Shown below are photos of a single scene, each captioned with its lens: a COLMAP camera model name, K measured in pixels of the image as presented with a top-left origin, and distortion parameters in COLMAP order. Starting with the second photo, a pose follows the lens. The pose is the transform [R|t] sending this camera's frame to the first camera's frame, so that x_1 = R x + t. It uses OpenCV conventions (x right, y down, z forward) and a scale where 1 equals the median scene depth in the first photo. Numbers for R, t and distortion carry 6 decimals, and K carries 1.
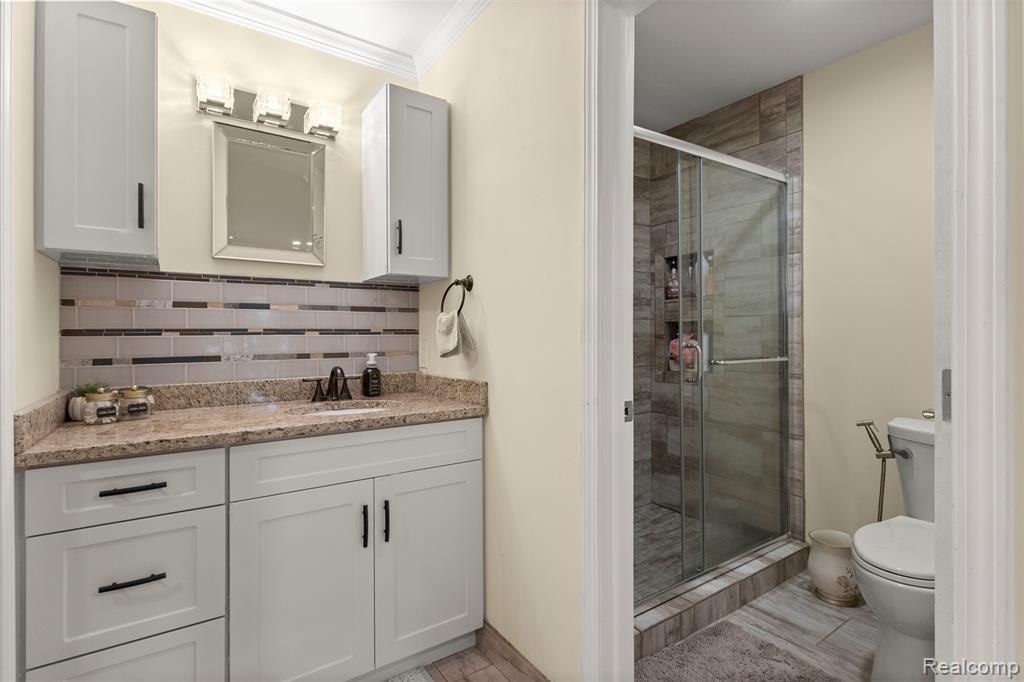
lens RADIAL K [[481.2, 0, 513.4], [0, 481.2, 336.6], [0, 0, 1]] dist [-0.000161, -0.000408]
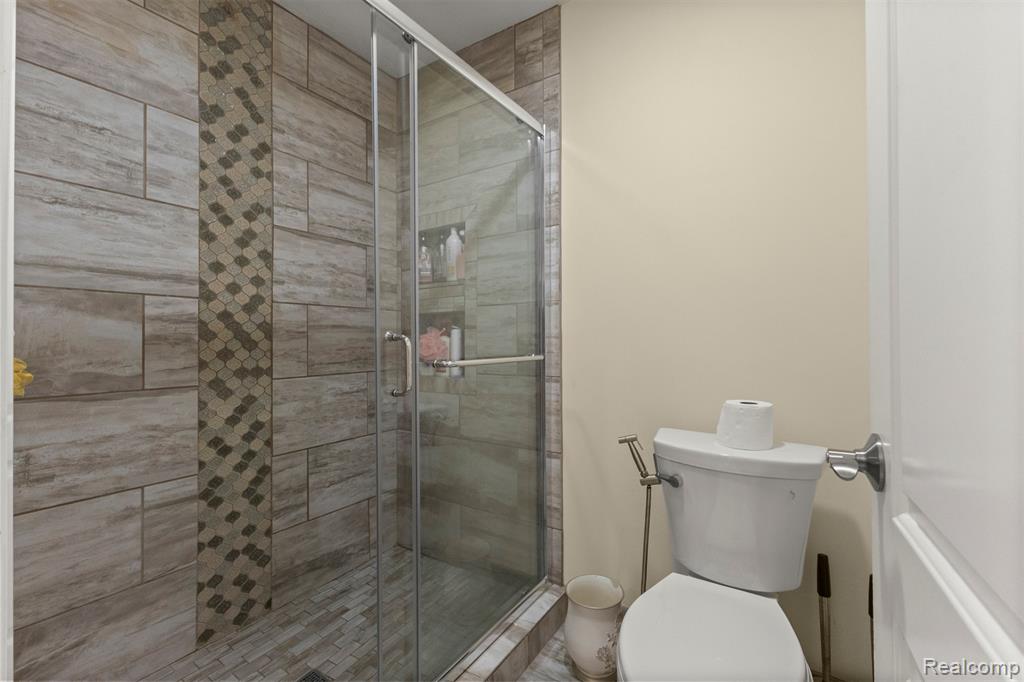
lens RADIAL K [[443.8, 0, 512.6], [0, 443.8, 340.8], [0, 0, 1]] dist [0.007166, -0.000428]
pose [[0.918541, 0.000091, 0.395325, 0.224706], [0.000584, 0.999999, -0.001587, 0.019401], [-0.395325, 0.001689, 0.918540, 0.335883]]
